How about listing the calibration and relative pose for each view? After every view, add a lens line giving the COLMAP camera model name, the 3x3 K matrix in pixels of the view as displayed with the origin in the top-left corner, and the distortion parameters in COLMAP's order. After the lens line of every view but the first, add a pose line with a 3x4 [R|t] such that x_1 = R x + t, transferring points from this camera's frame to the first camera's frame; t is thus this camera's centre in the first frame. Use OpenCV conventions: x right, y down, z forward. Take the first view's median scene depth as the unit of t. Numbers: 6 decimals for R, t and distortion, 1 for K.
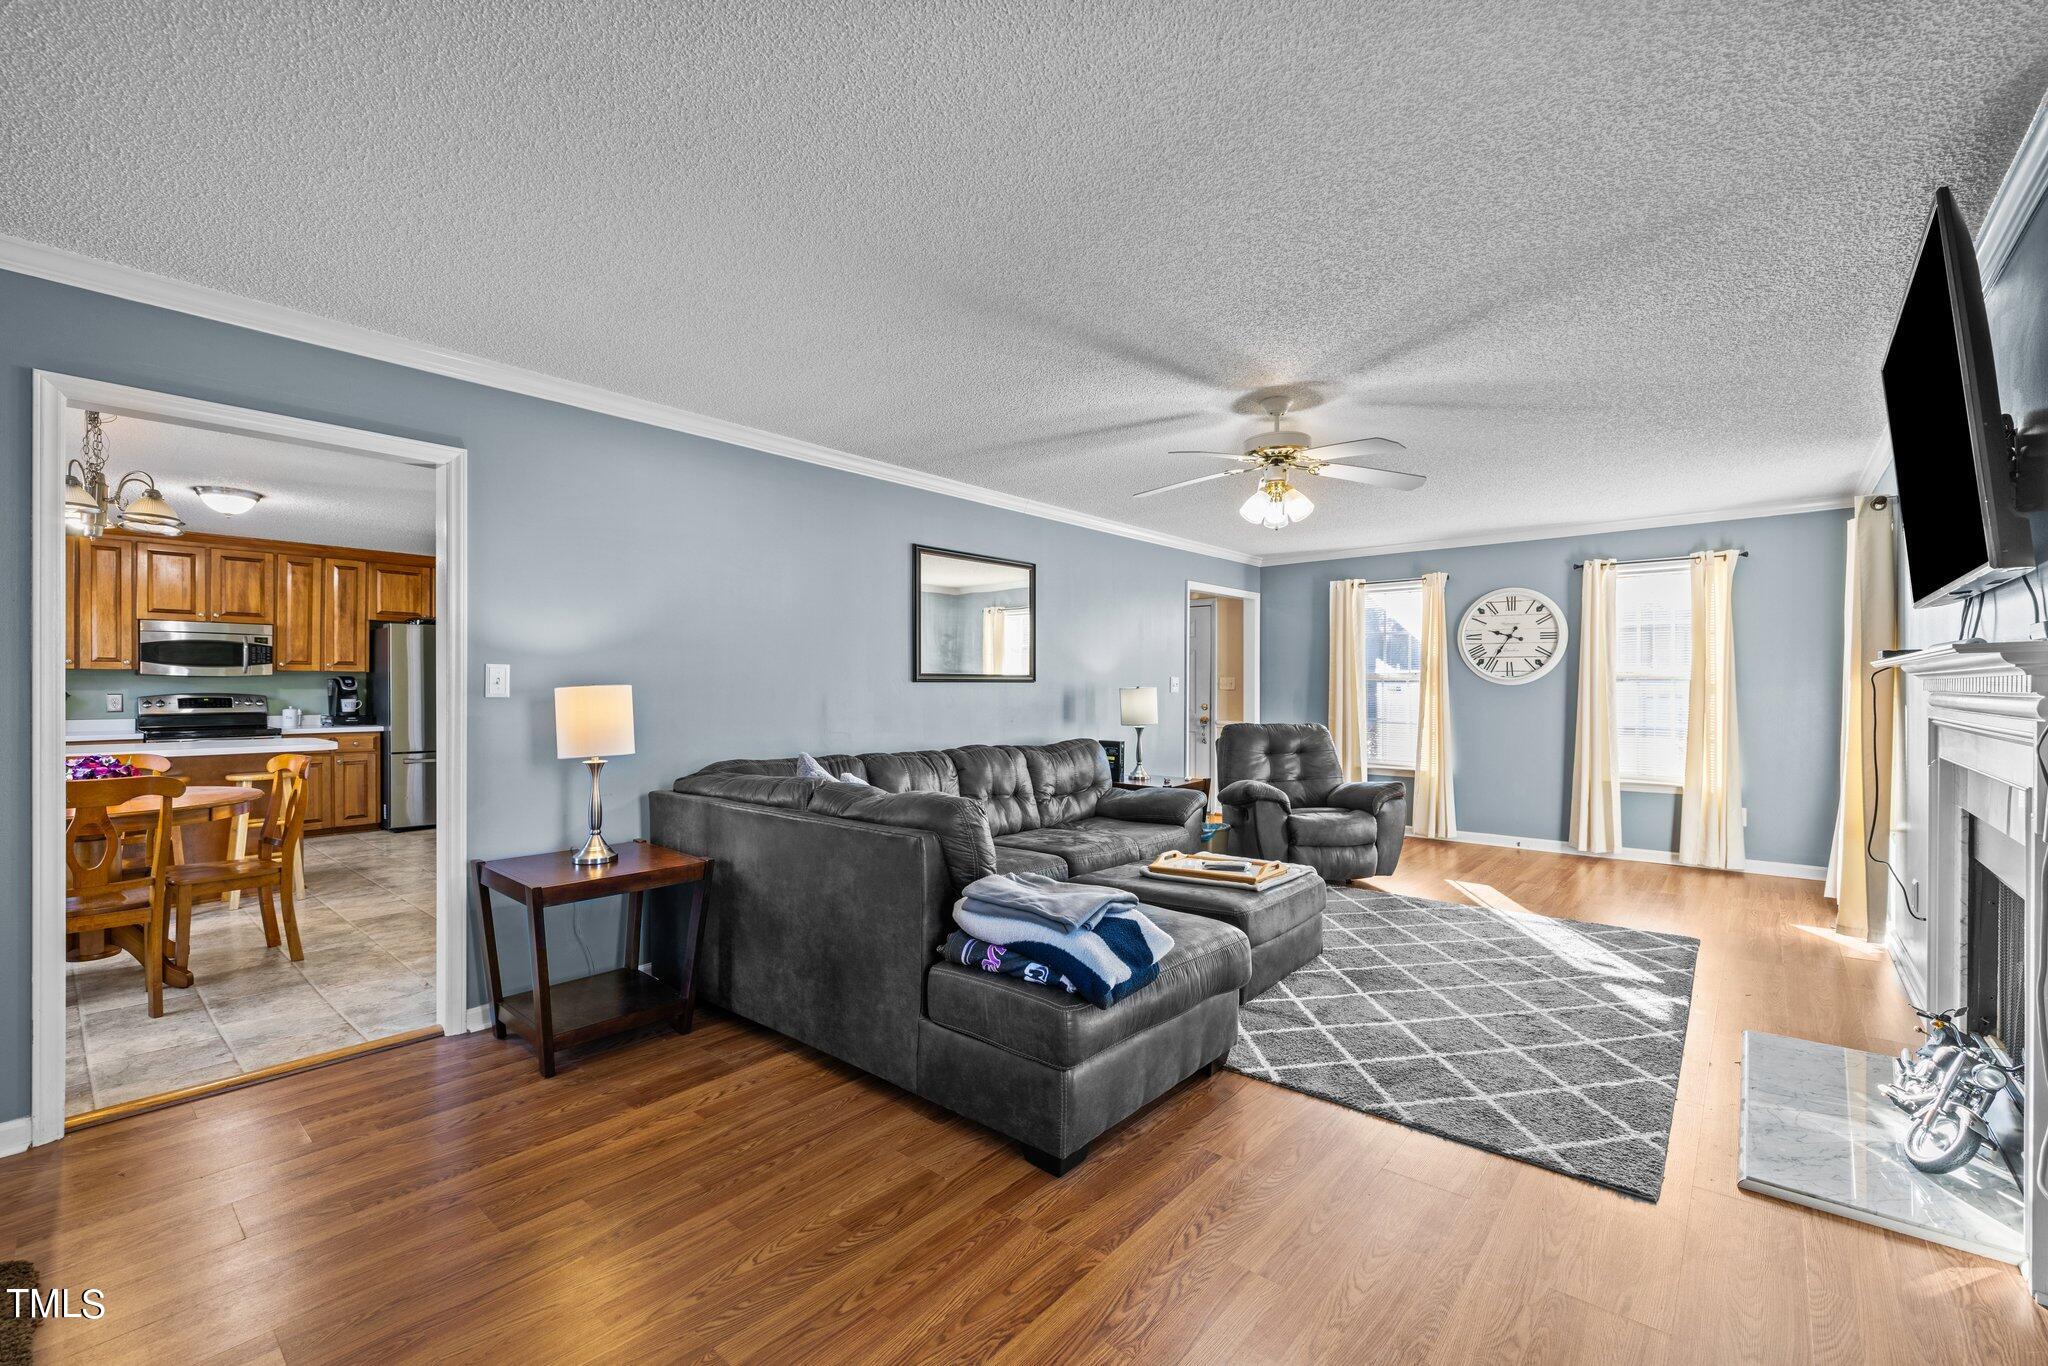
lens RADIAL K [[858.1, 0, 1018.2], [0, 858.1, 687.4], [0, 0, 1]] dist [-0.000713, 0.000287]
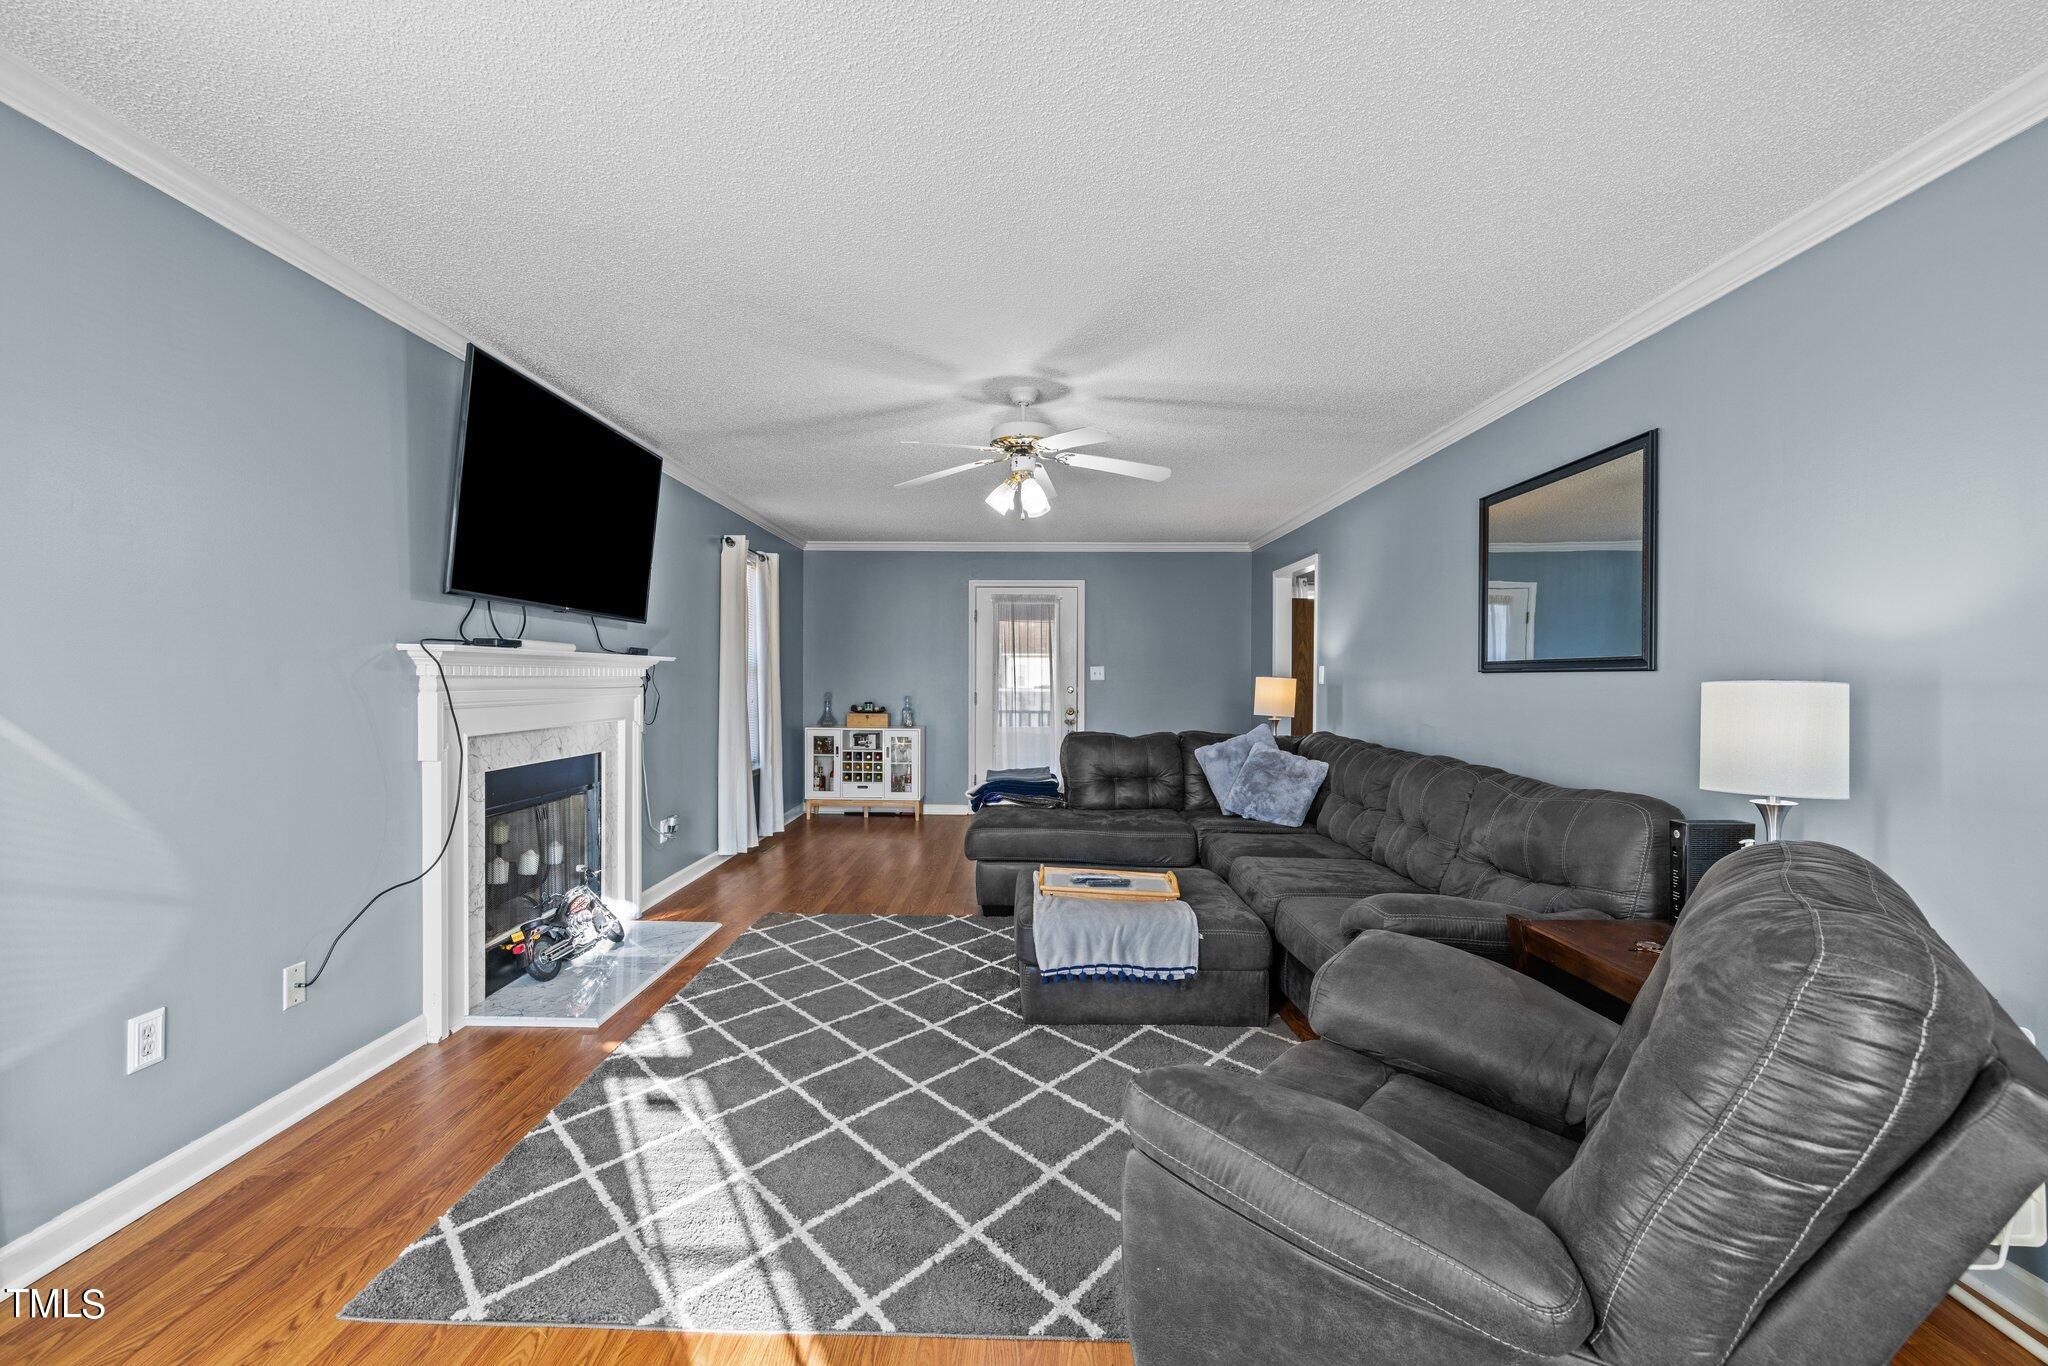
lens RADIAL K [[858.1, 0, 1018.2], [0, 858.1, 687.4], [0, 0, 1]] dist [-0.000713, 0.000287]
pose [[-0.766177, 0.001322, -0.642629, 0.902742], [-0.009751, 0.999859, 0.013683, -0.000572], [0.642556, 0.016750, -0.766056, 1.677249]]
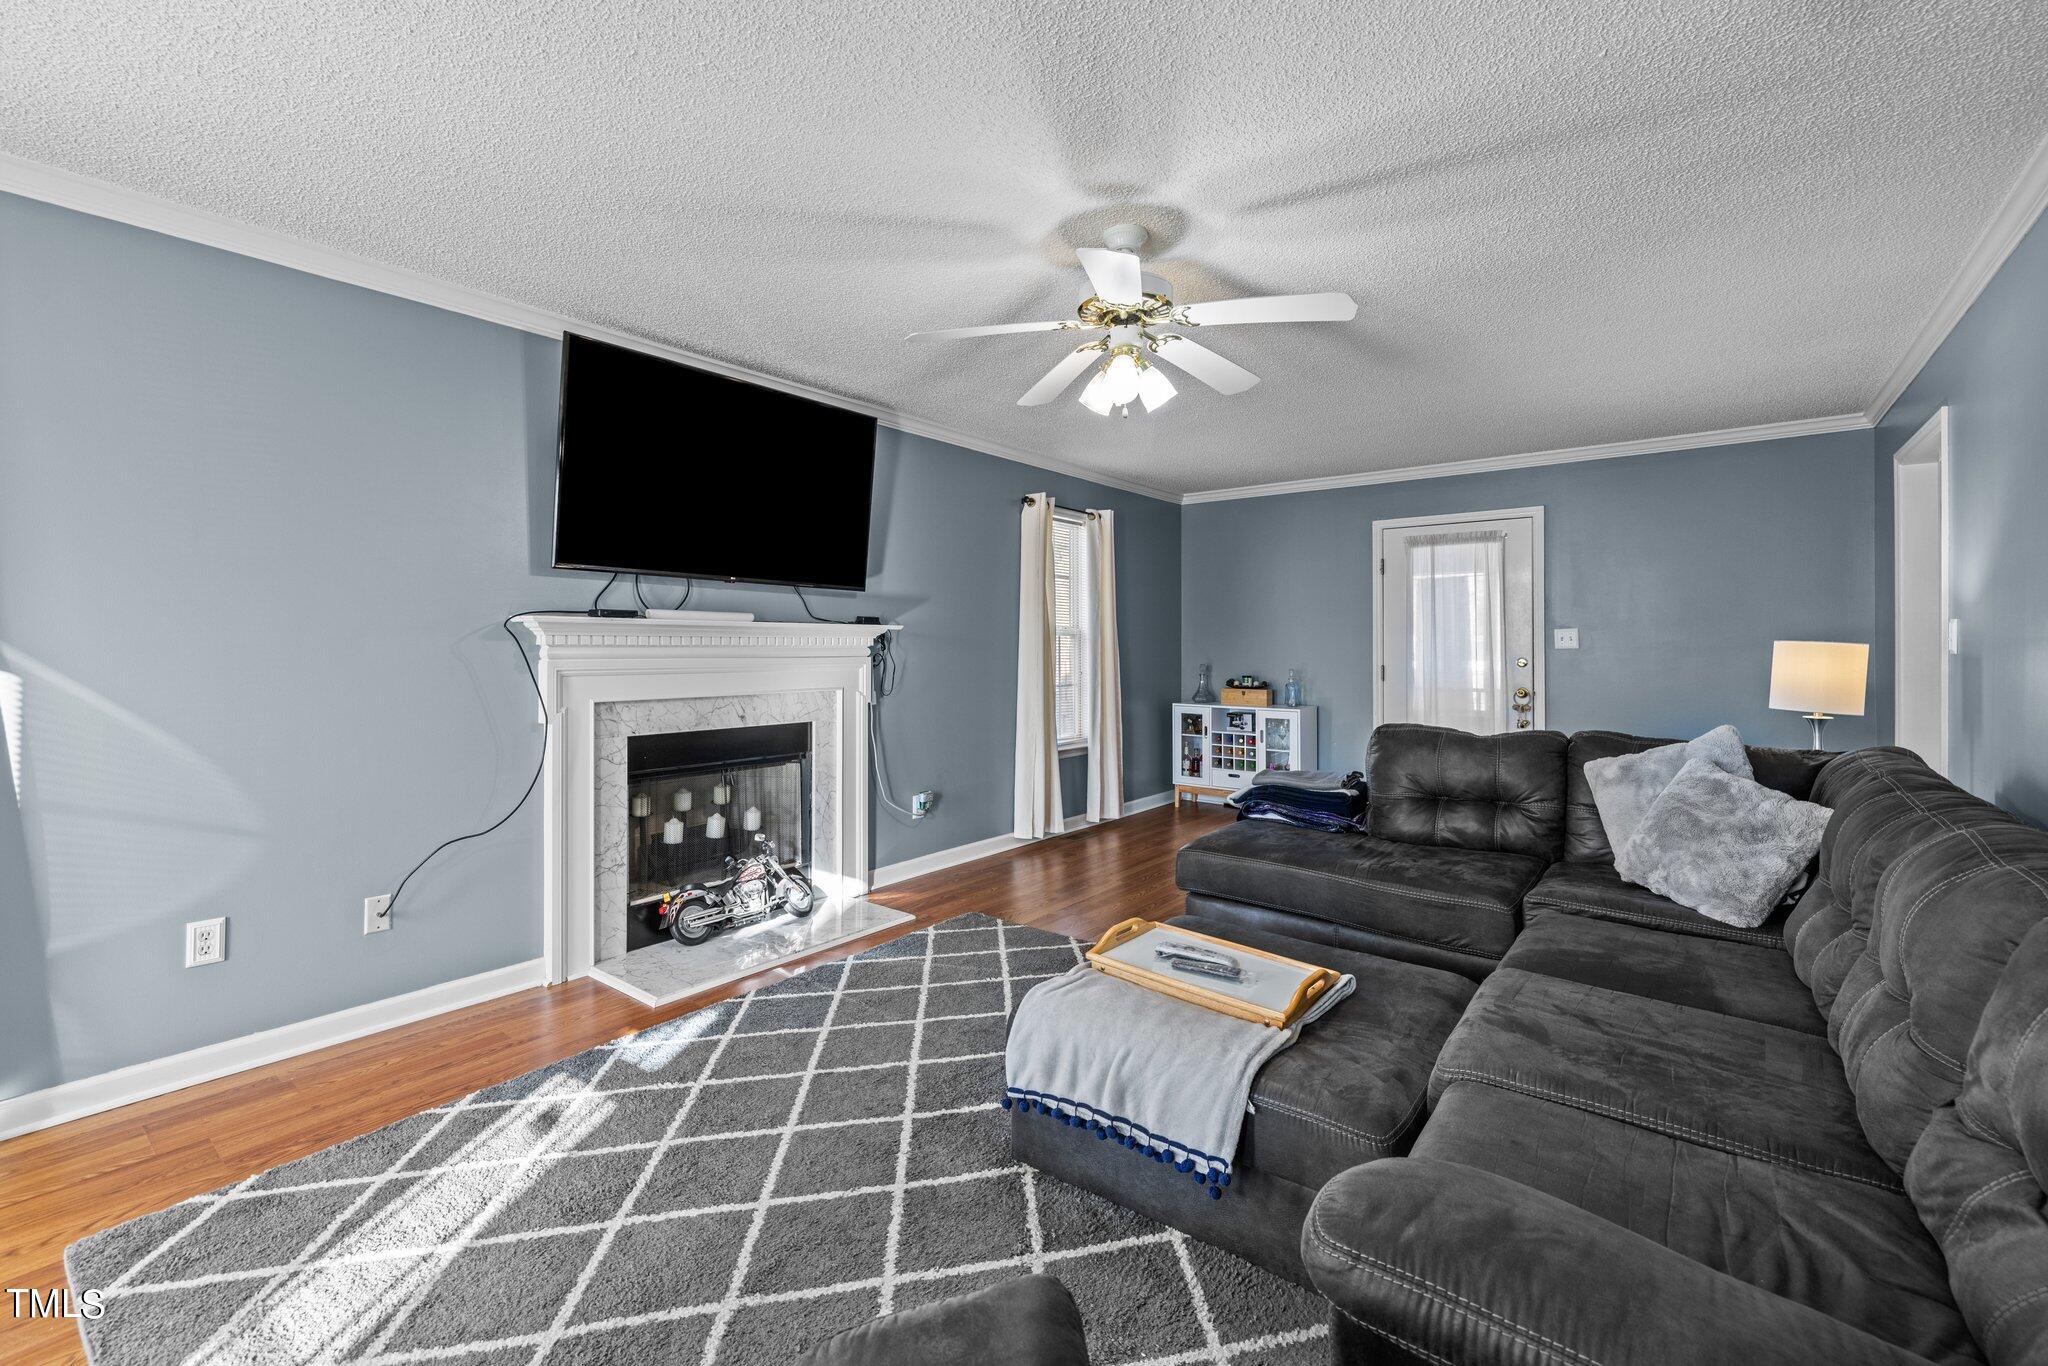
lens RADIAL K [[874.7, 0, 1029.1], [0, 874.7, 642.0], [0, 0, 1]] dist [0.001644, 0.000200]
pose [[-0.998834, -0.002613, -0.048202, 0.393555], [-0.002549, 0.999996, -0.001399, 0.001560], [0.048205, -0.001275, -0.998837, 1.622985]]
